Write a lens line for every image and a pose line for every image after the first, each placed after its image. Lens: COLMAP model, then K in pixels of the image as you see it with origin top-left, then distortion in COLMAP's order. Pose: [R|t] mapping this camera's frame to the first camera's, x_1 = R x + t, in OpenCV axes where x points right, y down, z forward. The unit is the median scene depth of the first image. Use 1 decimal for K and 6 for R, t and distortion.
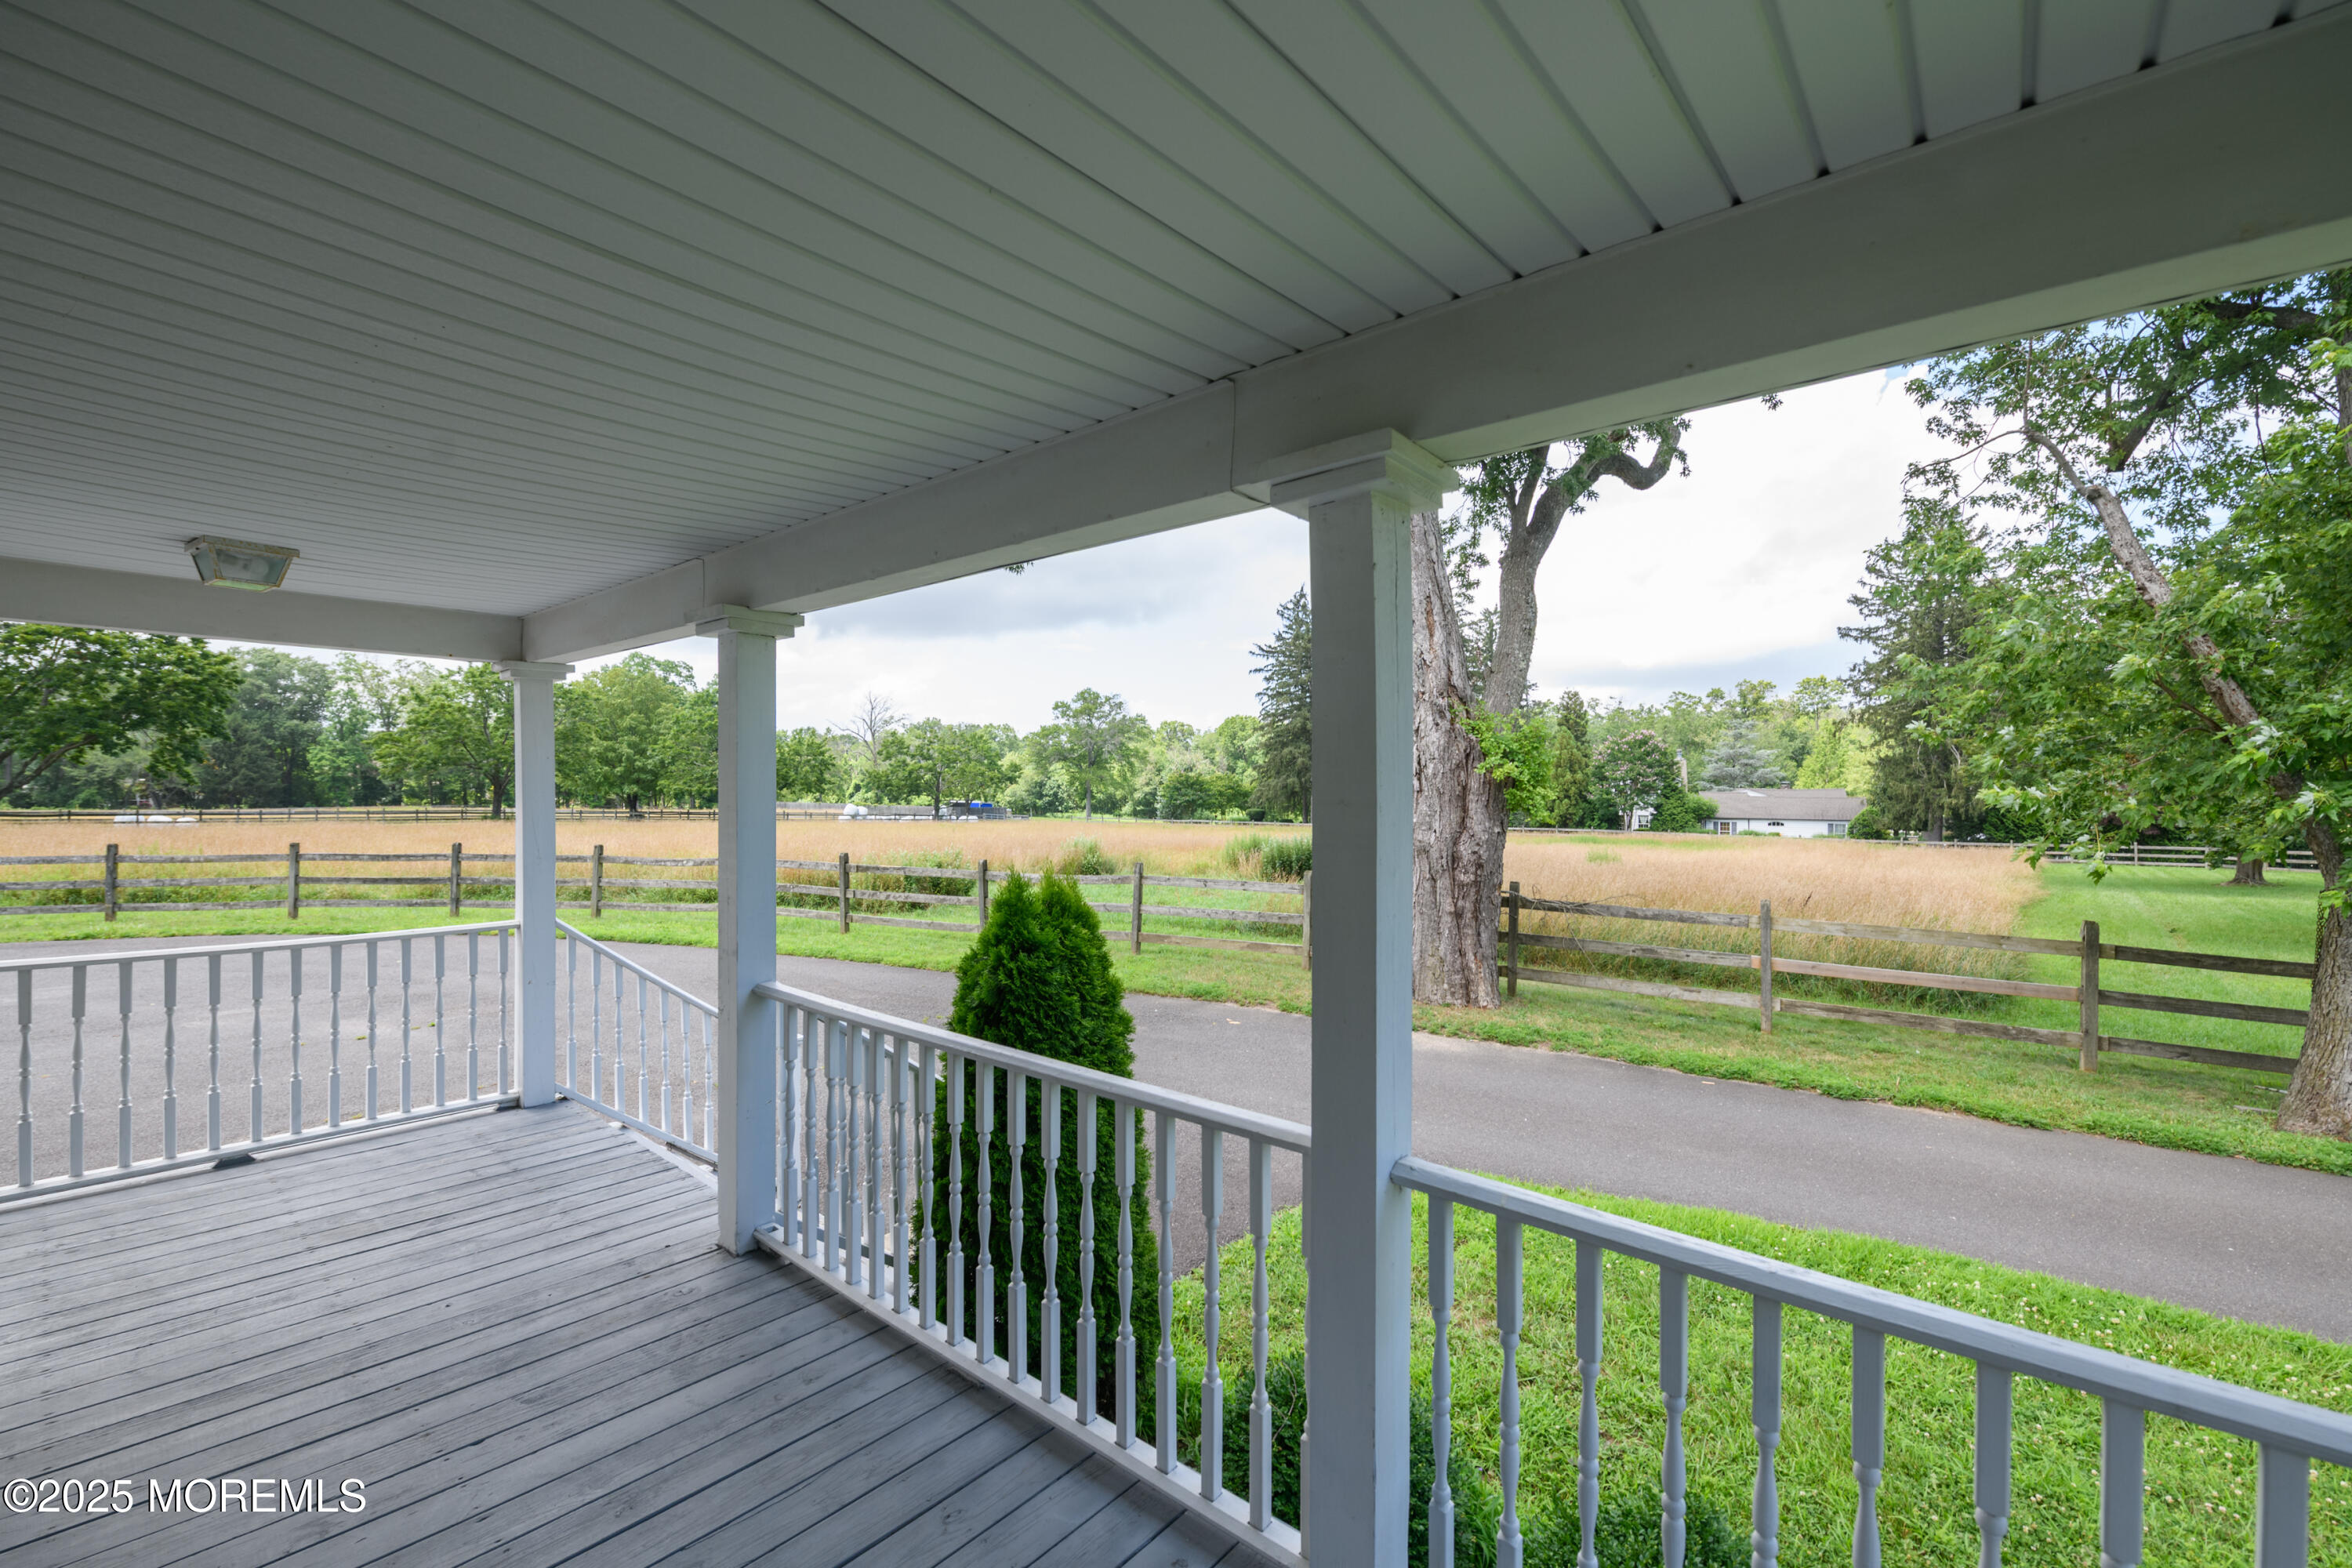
lens RADIAL K [[994.6, 0, 1183.9], [0, 994.6, 786.9], [0, 0, 1]] dist [0.001318, -0.000081]
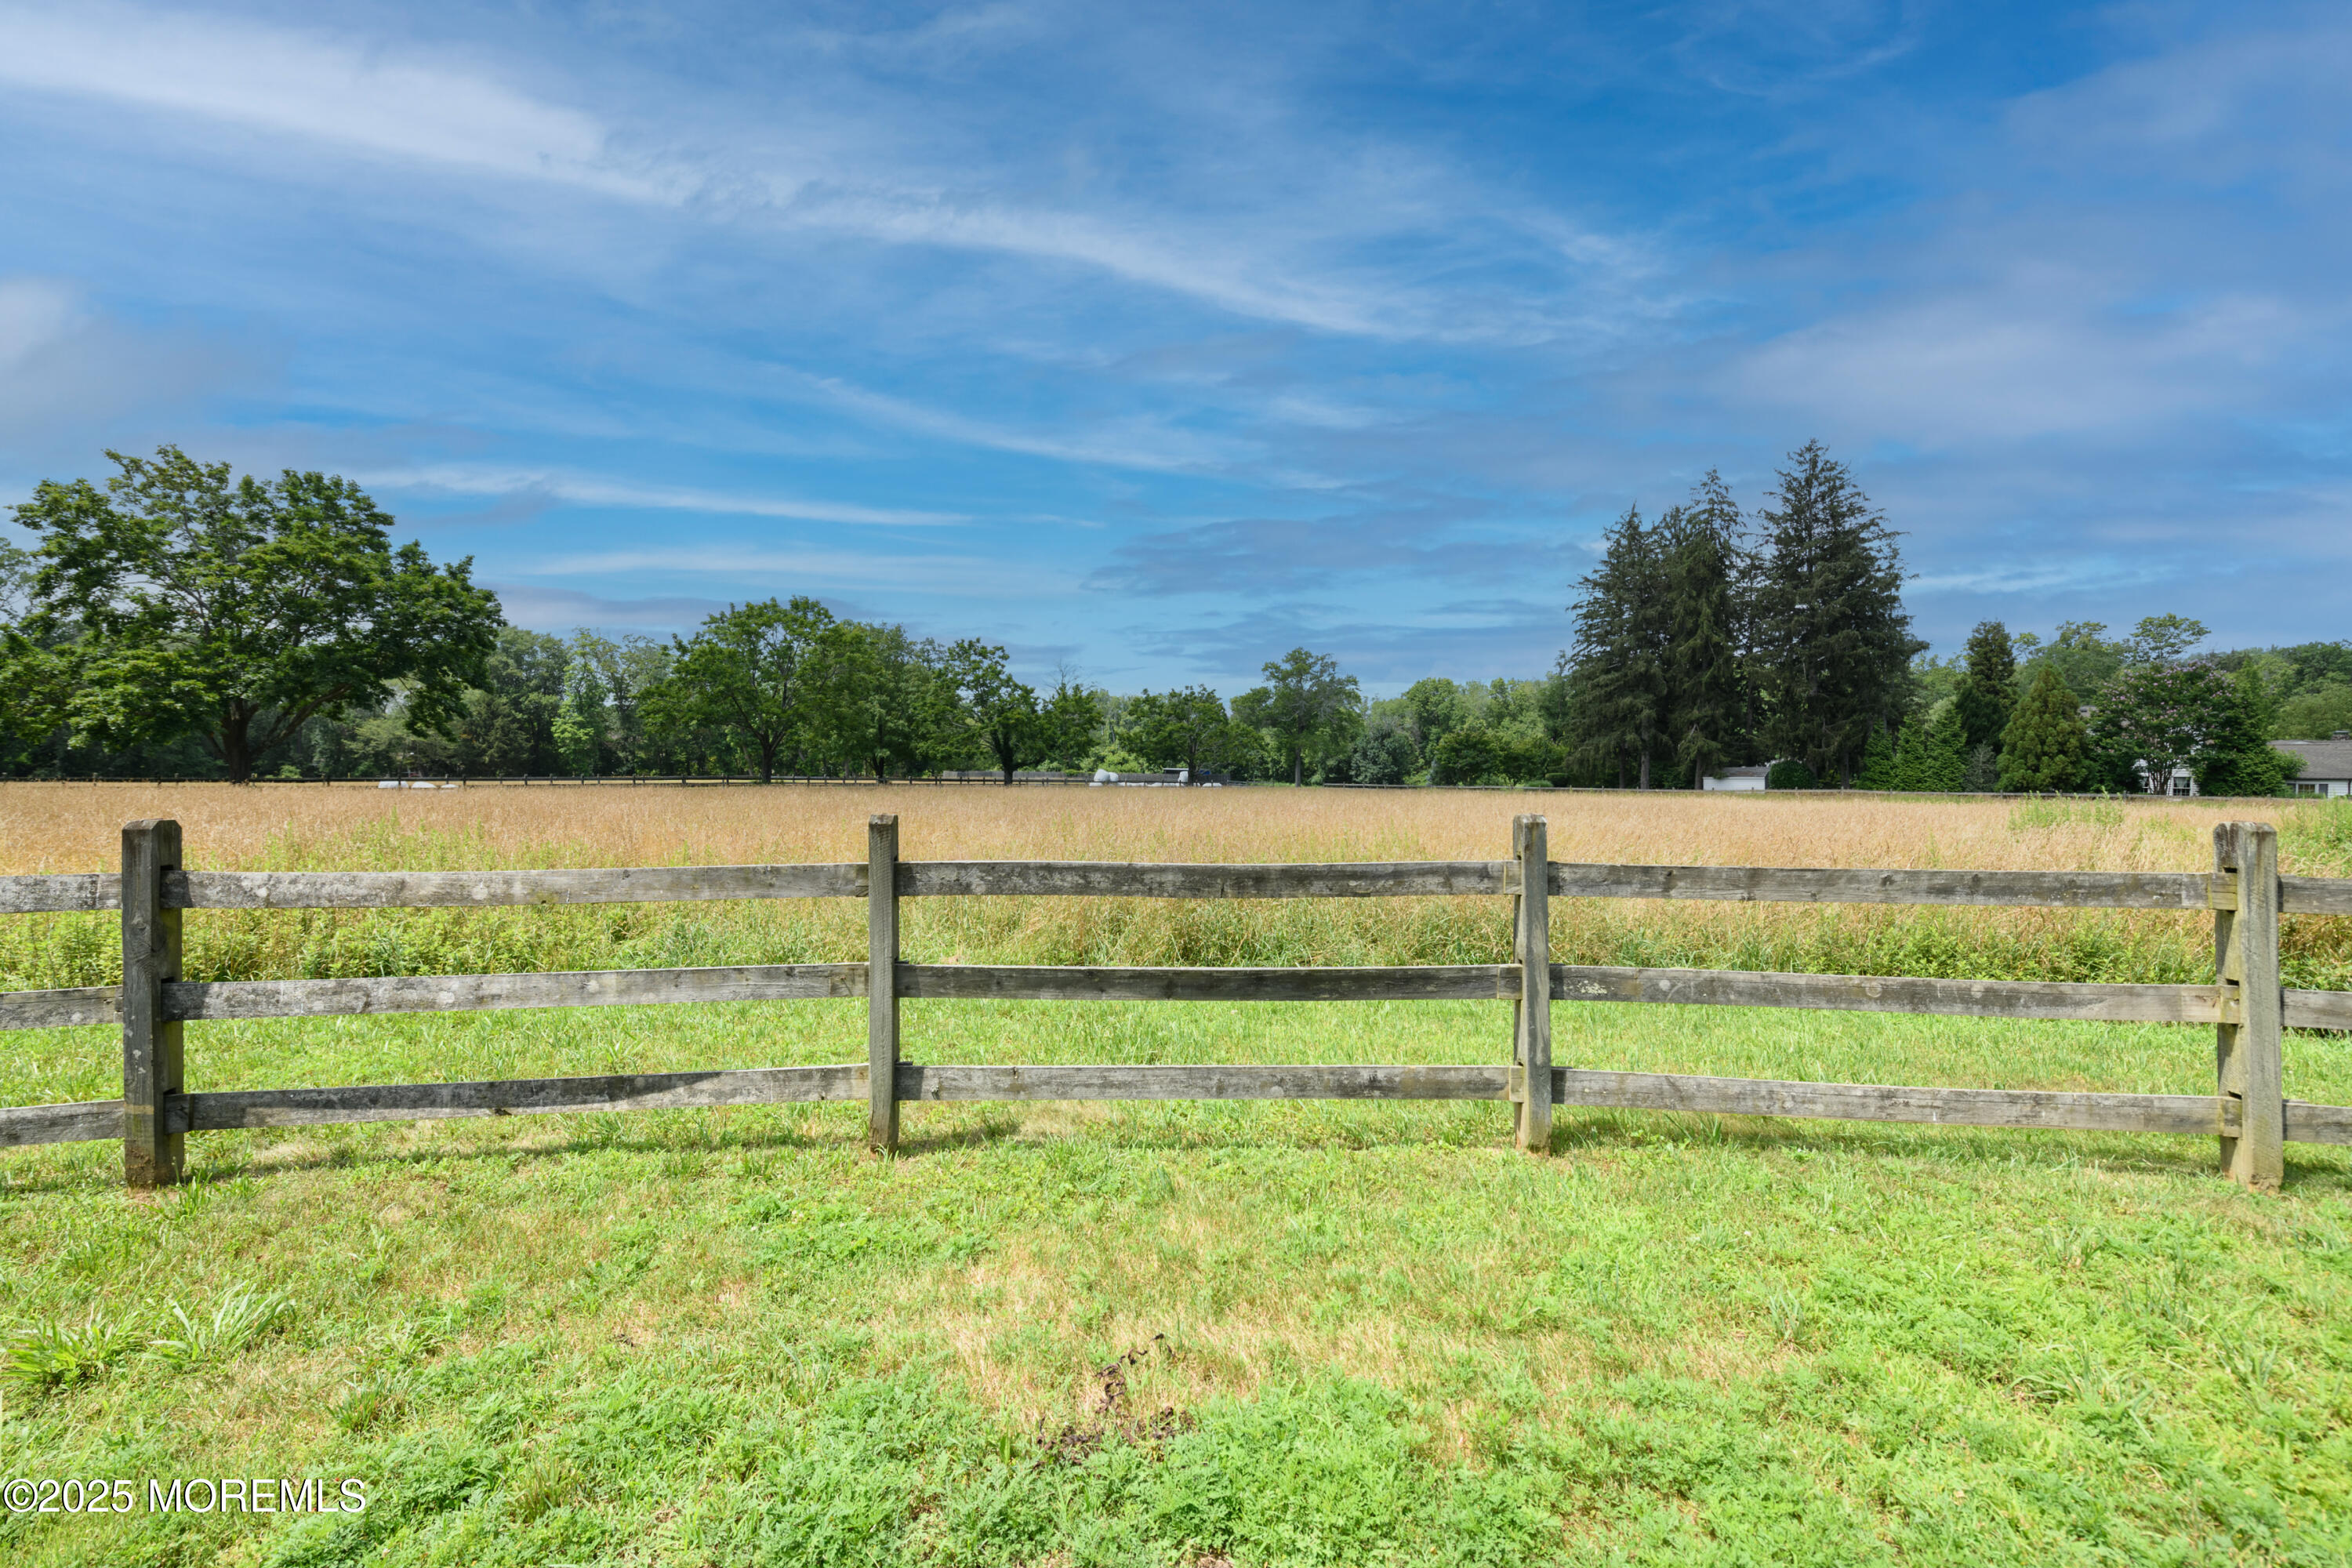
lens RADIAL K [[936.7, 0, 1169.3], [0, 936.7, 782.4], [0, 0, 1]] dist [-0.001612, -0.001092]
pose [[0.991611, -0.005015, -0.129159, -0.122413], [0.008181, 0.999679, 0.023994, 0.006629], [0.128997, -0.024849, 0.991334, 0.121743]]
